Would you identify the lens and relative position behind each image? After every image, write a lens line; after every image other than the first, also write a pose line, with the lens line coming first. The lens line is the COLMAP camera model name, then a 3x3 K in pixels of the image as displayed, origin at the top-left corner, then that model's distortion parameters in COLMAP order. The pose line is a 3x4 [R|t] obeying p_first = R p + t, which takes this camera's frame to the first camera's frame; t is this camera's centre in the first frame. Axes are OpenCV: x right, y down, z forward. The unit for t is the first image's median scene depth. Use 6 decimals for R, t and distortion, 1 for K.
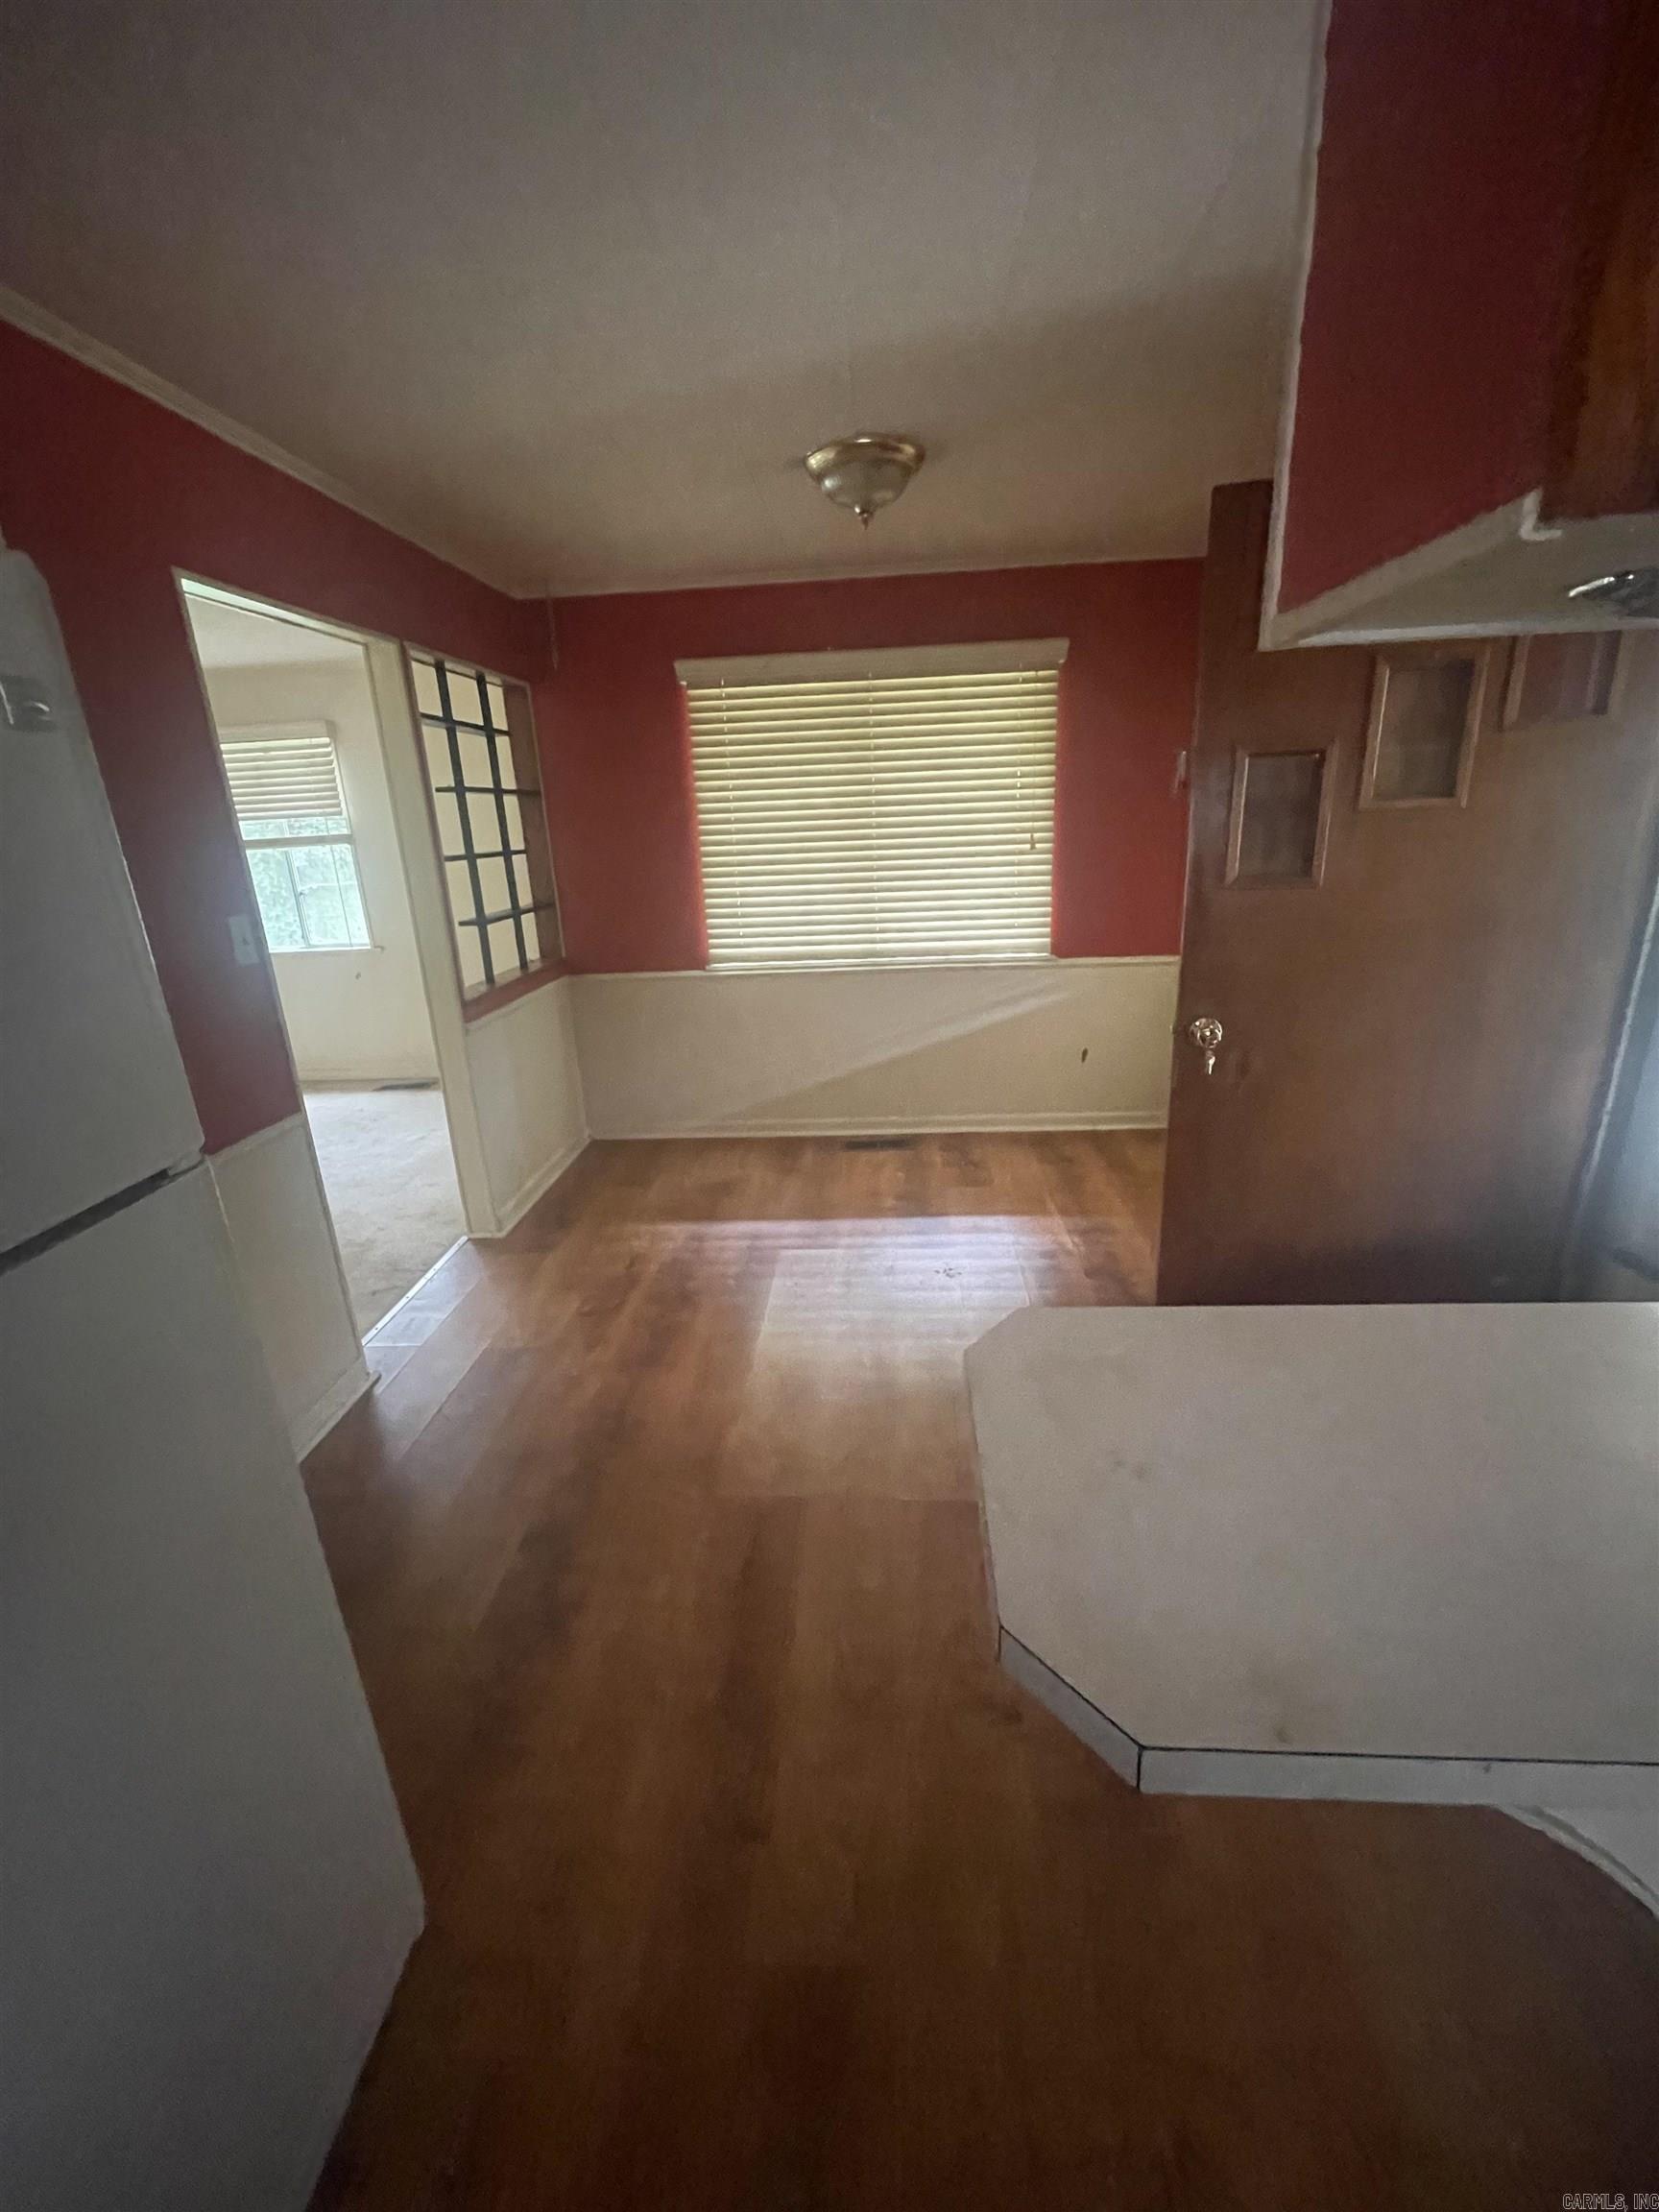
lens RADIAL K [[908.3, 0, 829.5], [0, 908.3, 1106.0], [0, 0, 1]] dist [0.000721, 0.000198]
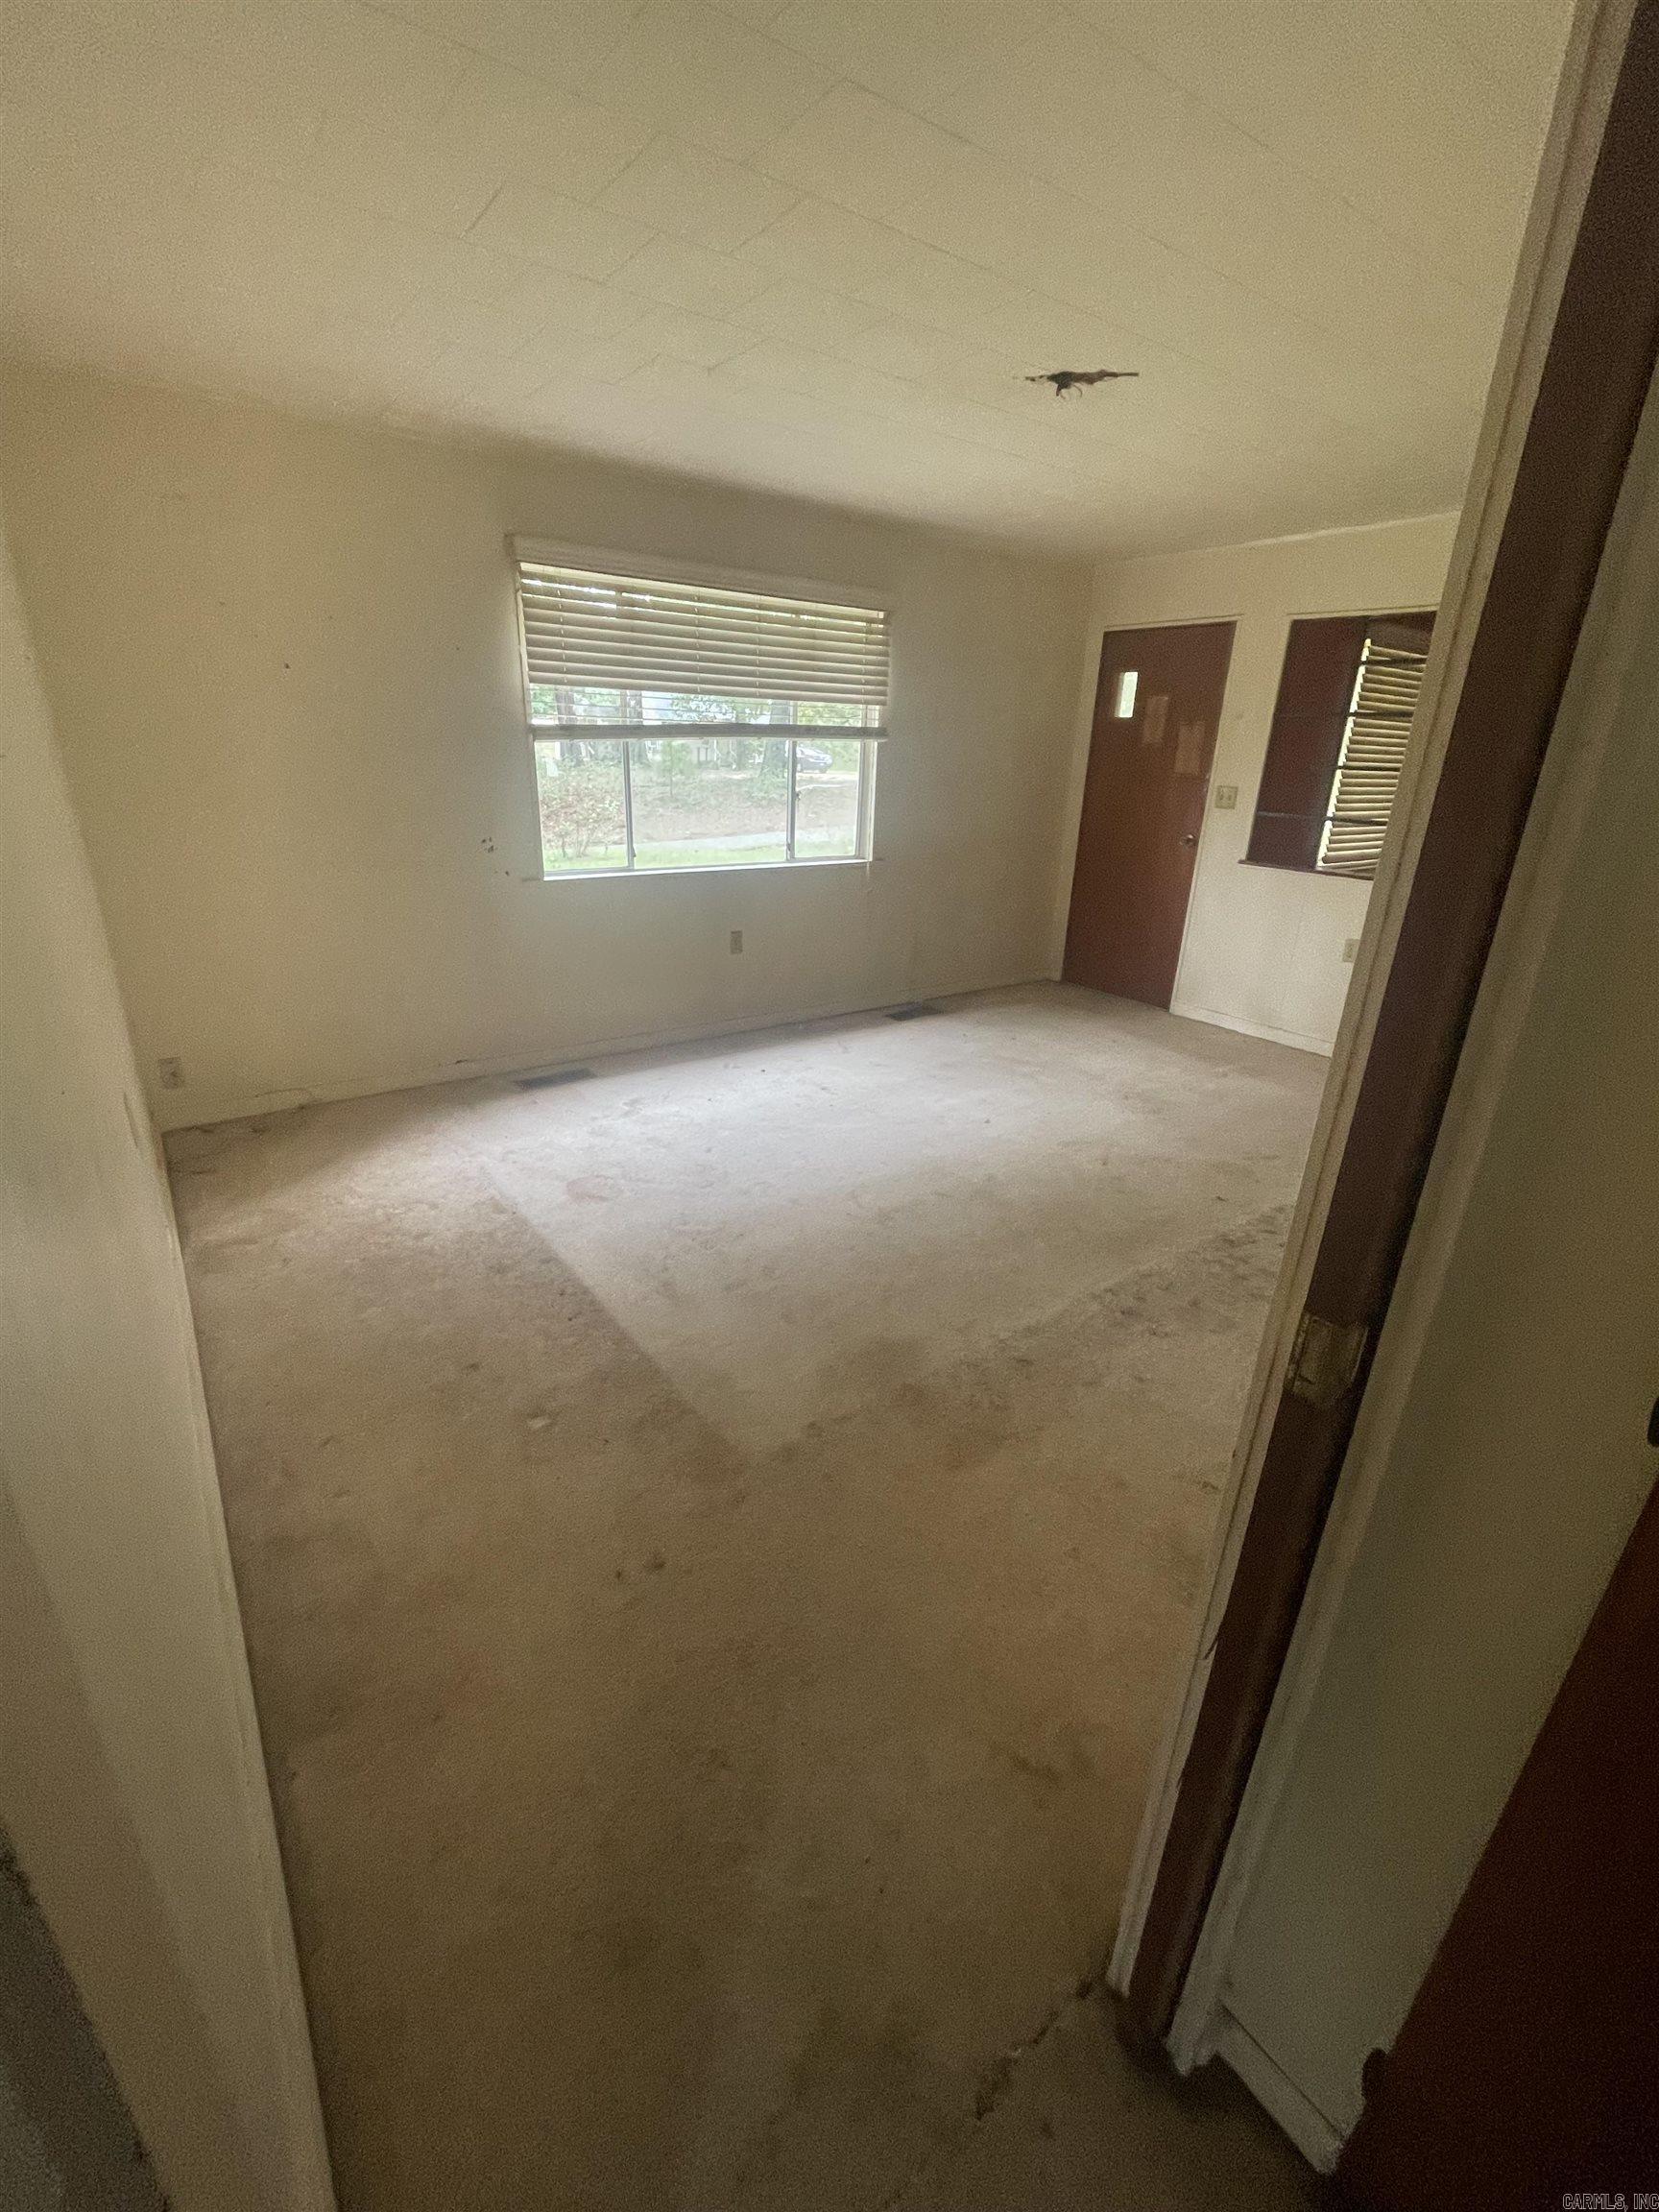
lens RADIAL K [[944.3, 0, 829.5], [0, 944.3, 1106.0], [0, 0, 1]] dist [0.000424, 0.000059]
pose [[0.756405, -0.177924, 0.629440, -1.763583], [0.137334, 0.984044, 0.113124, -0.072704], [-0.639524, 0.000876, 0.768771, 0.488869]]
